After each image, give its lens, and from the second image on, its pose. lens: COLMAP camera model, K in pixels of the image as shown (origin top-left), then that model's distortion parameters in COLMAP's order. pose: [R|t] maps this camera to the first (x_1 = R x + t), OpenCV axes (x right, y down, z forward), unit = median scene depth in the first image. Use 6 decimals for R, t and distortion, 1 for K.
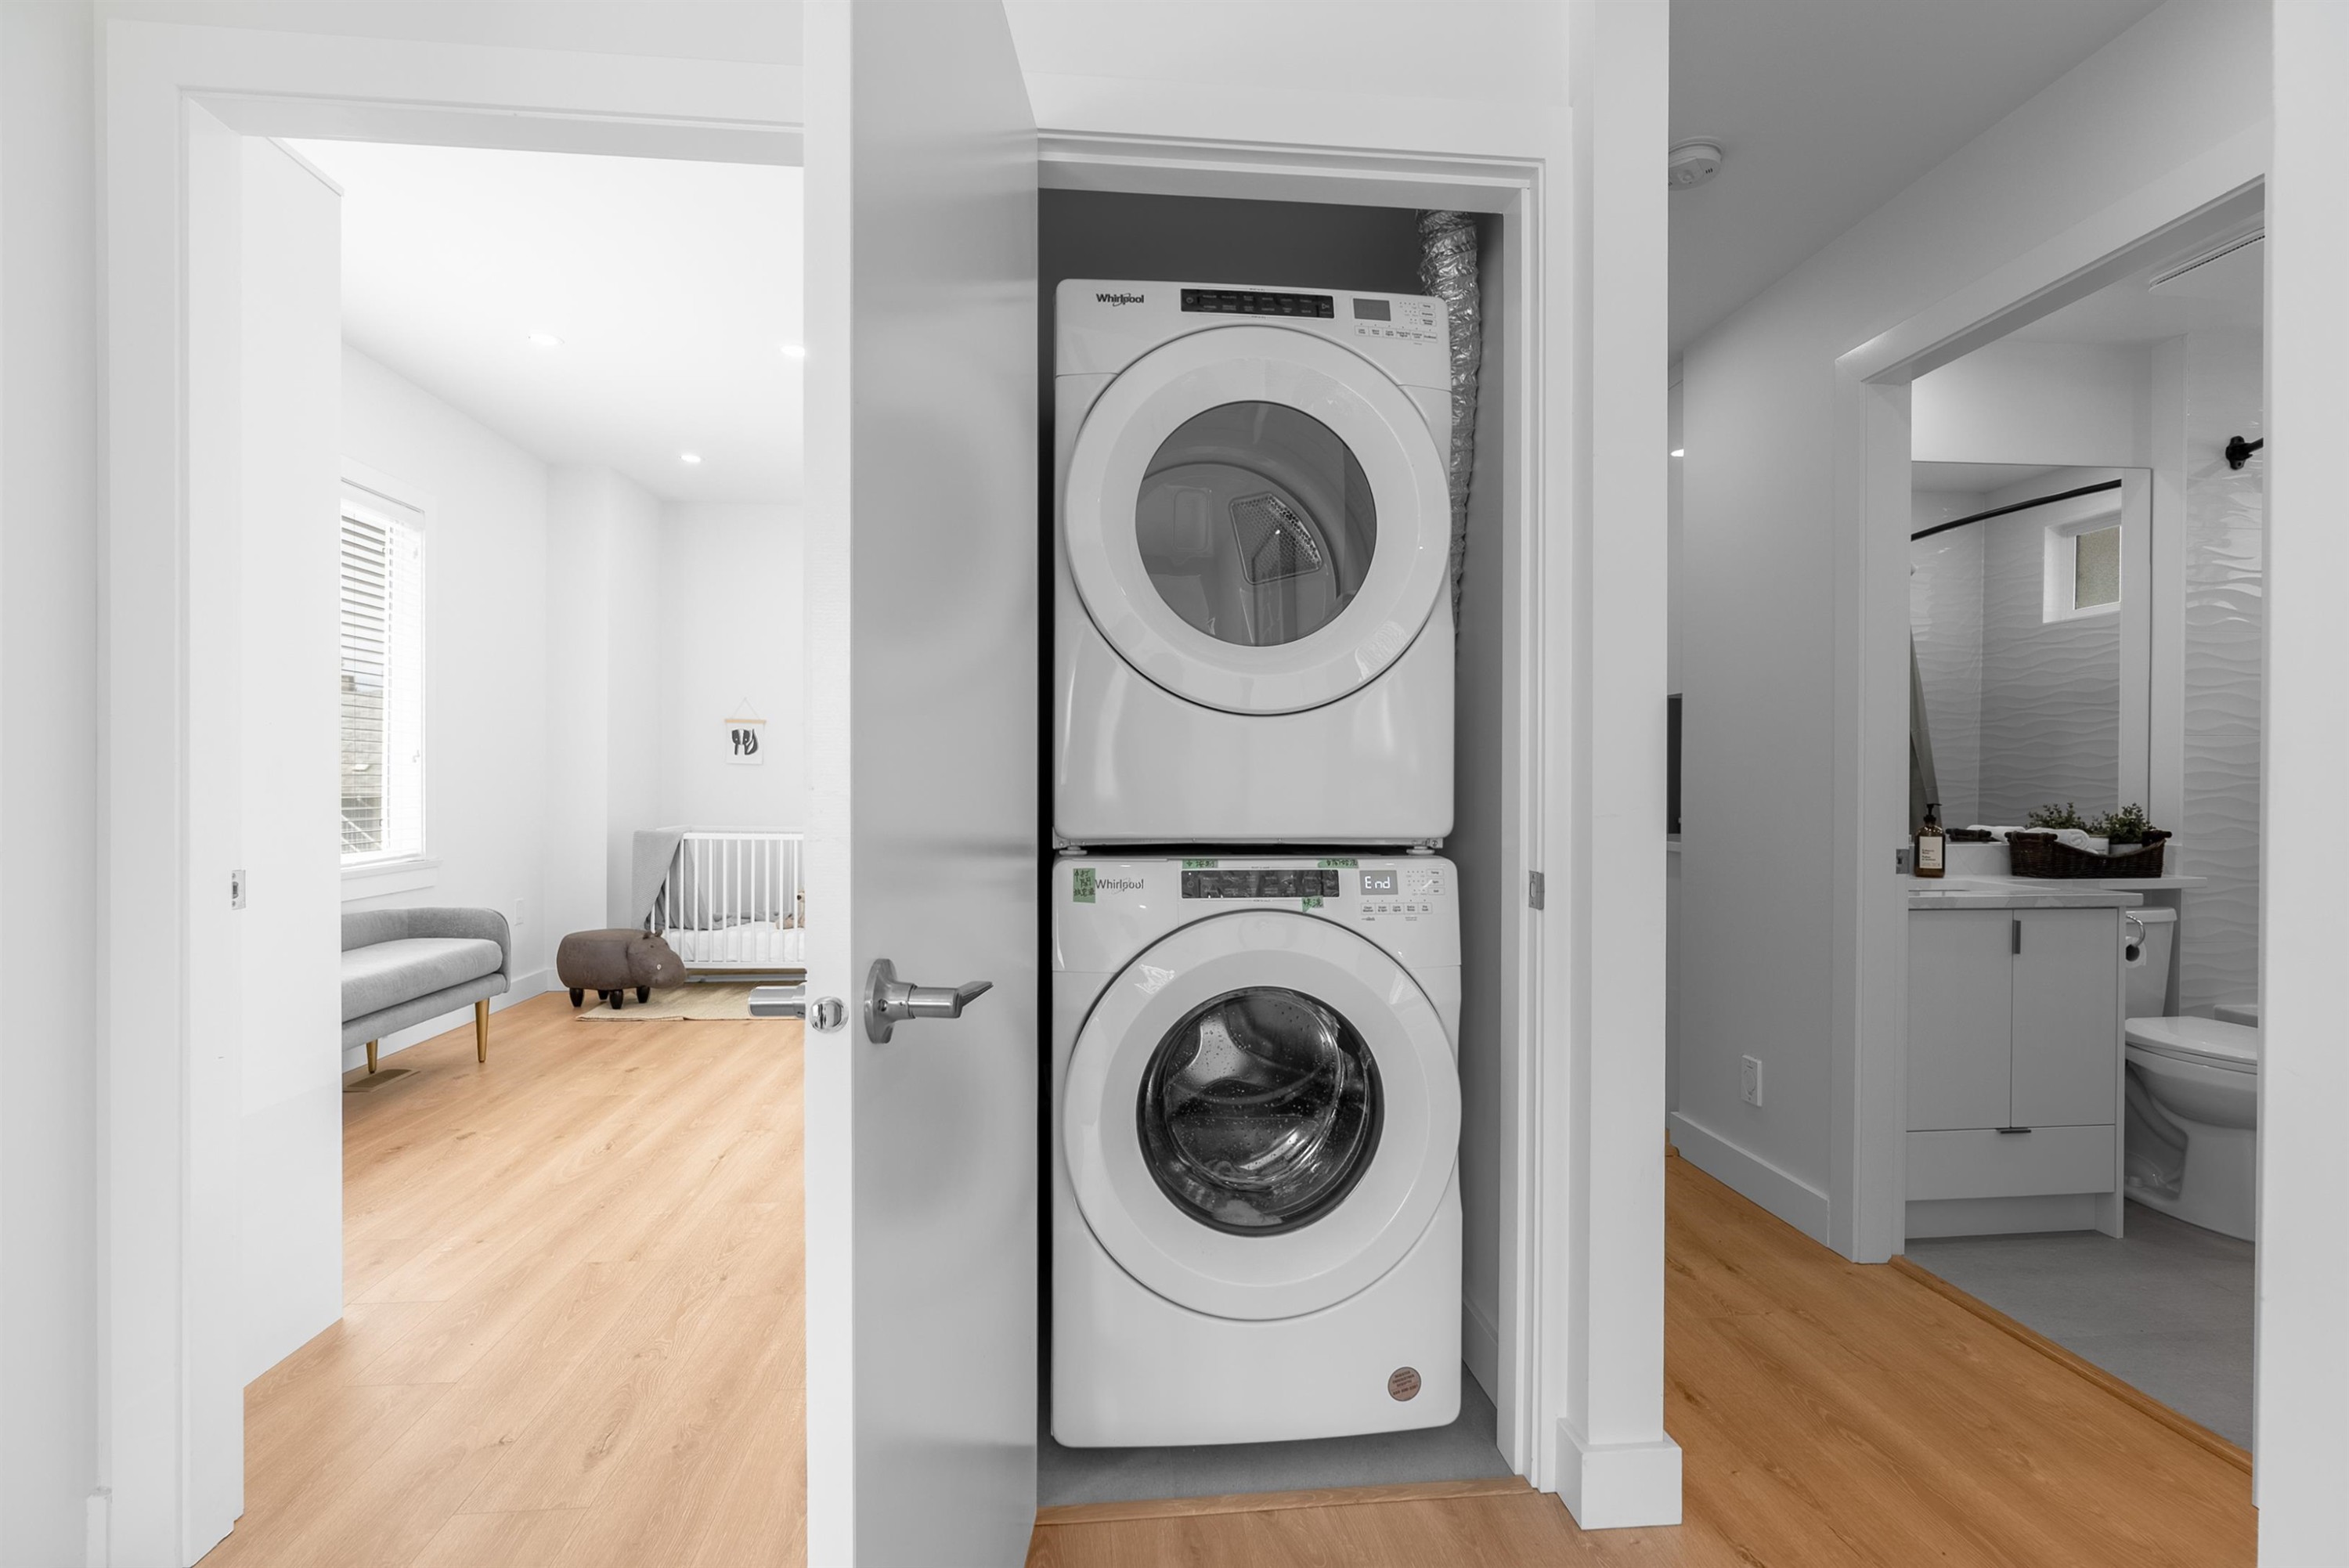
lens RADIAL K [[1089.8, 0, 1189.0], [0, 1089.8, 789.8], [0, 0, 1]] dist [0.000626, 0.000332]
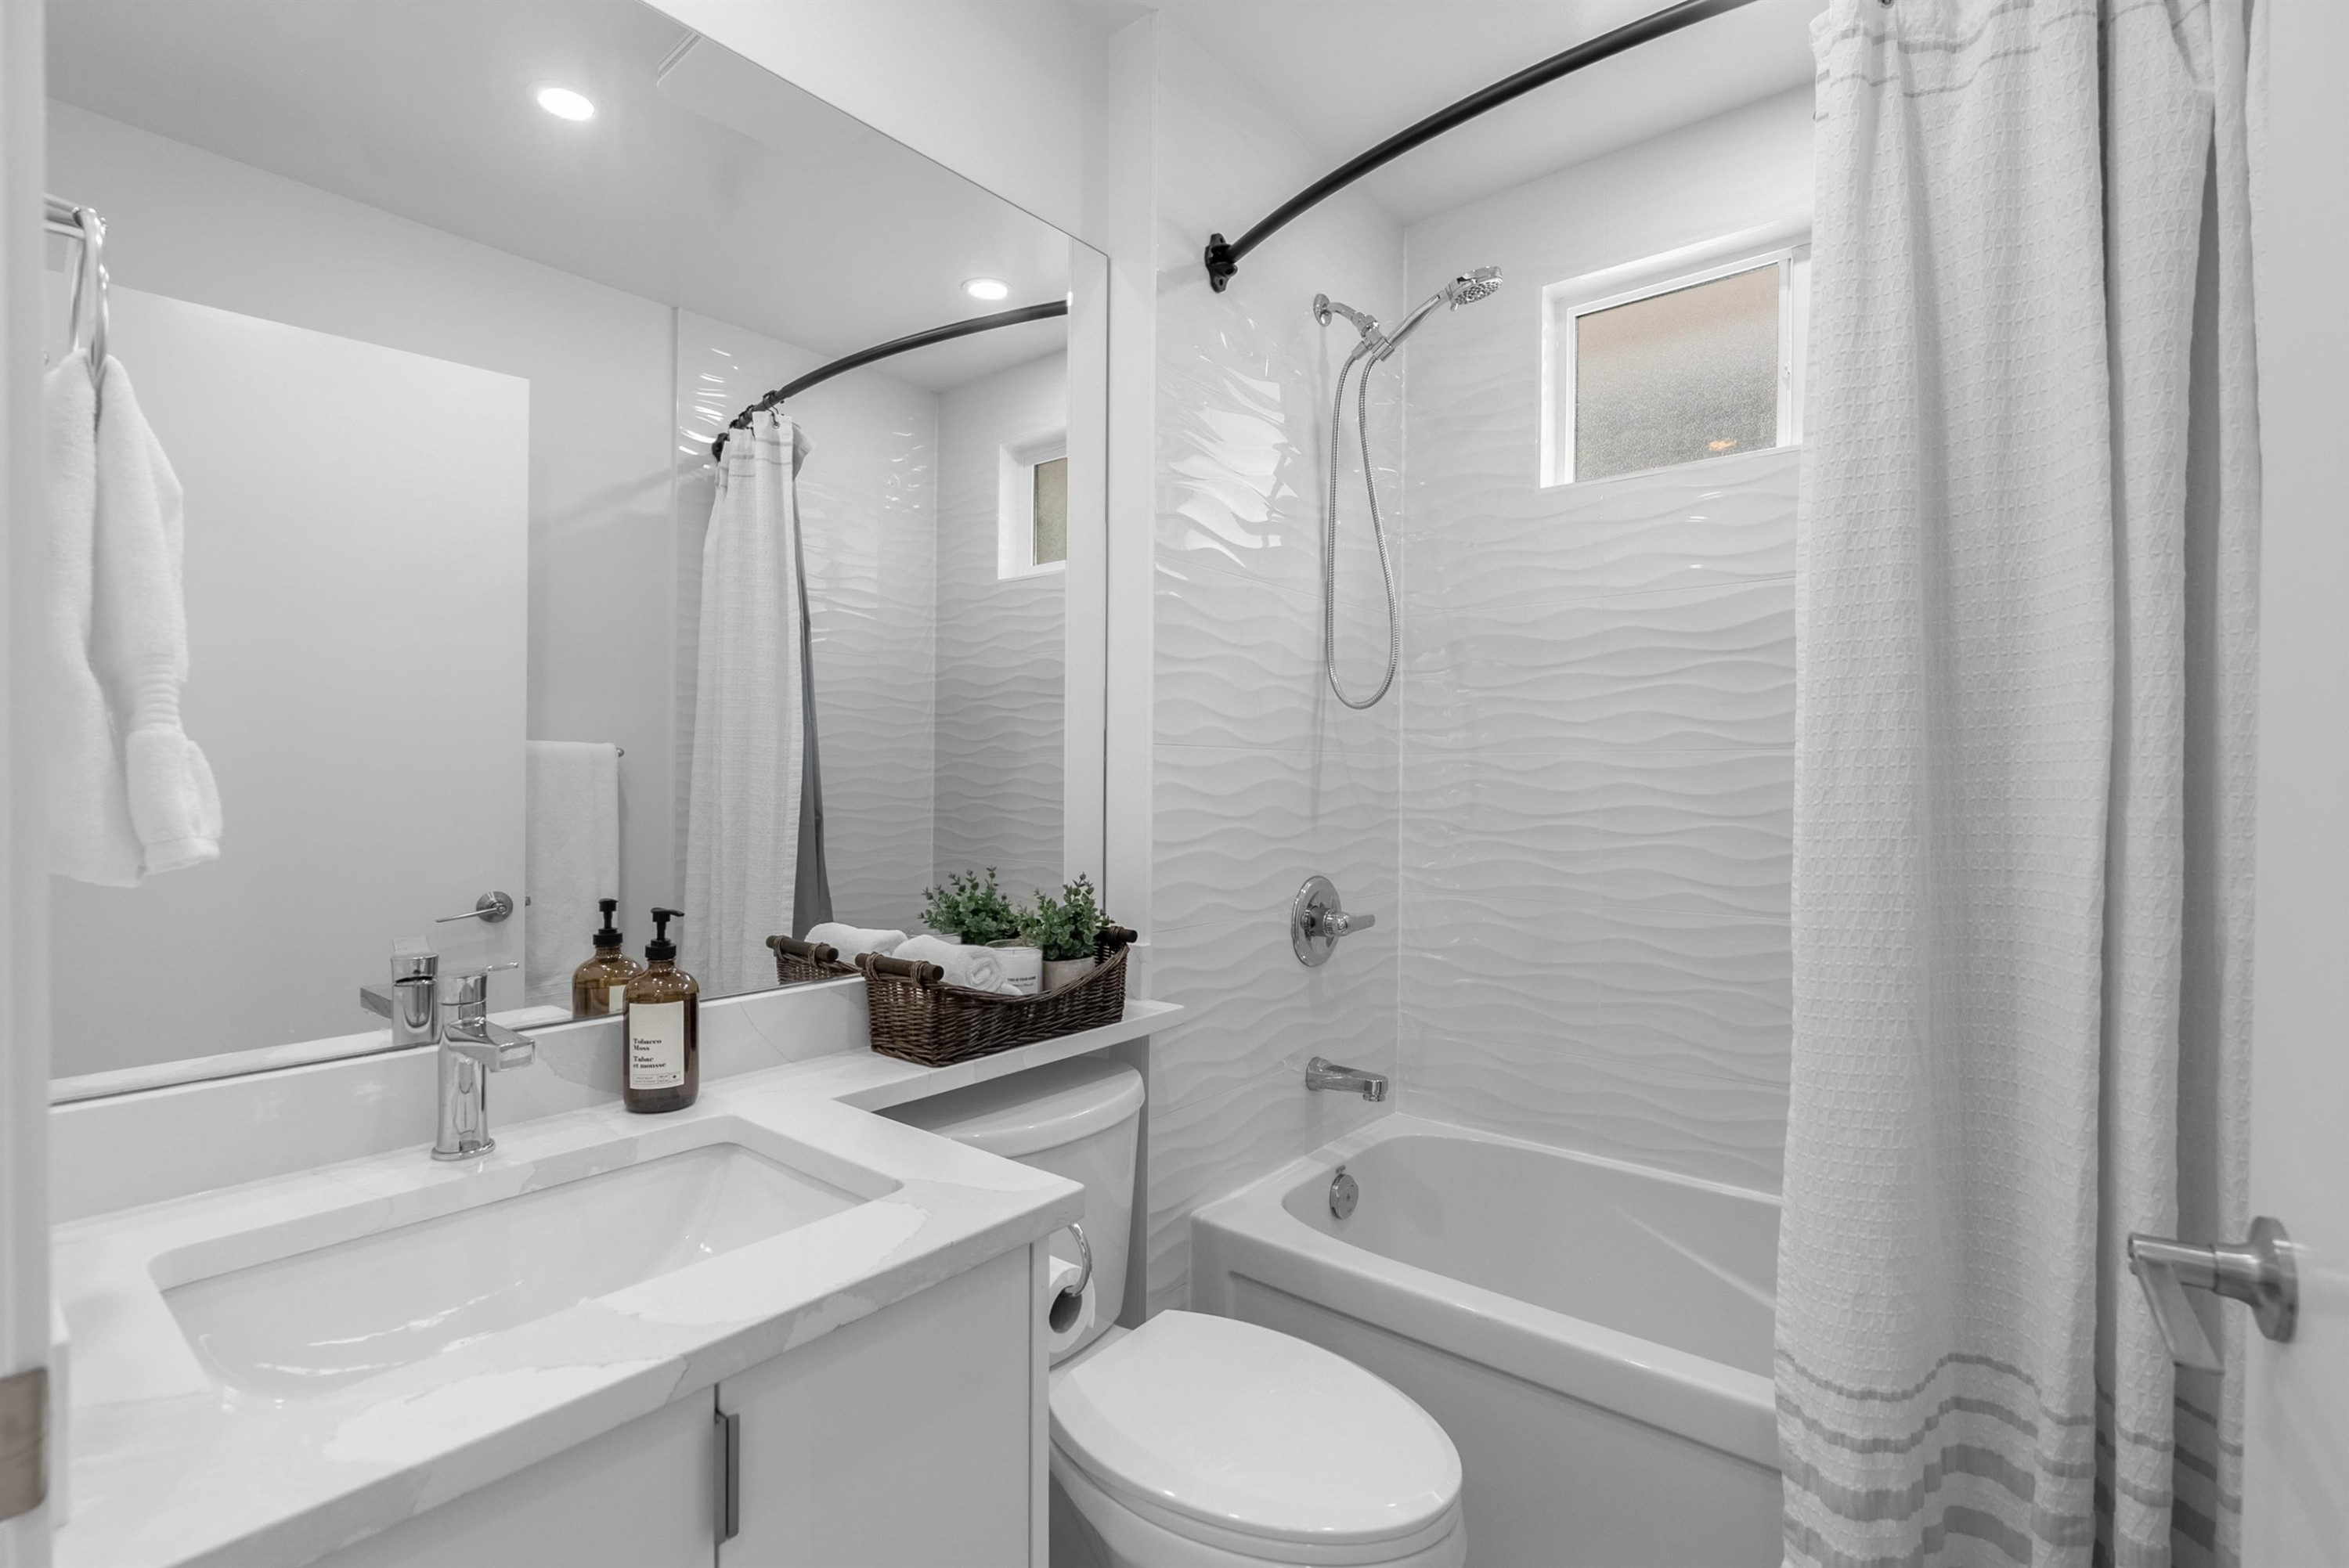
lens RADIAL K [[1089.8, 0, 1189.0], [0, 1089.8, 789.8], [0, 0, 1]] dist [0.000626, 0.000332]
pose [[0.702079, -0.004970, 0.712082, 0.541832], [-0.000528, 0.999972, 0.007500, -0.031499], [-0.712099, -0.005642, 0.702057, 0.610435]]
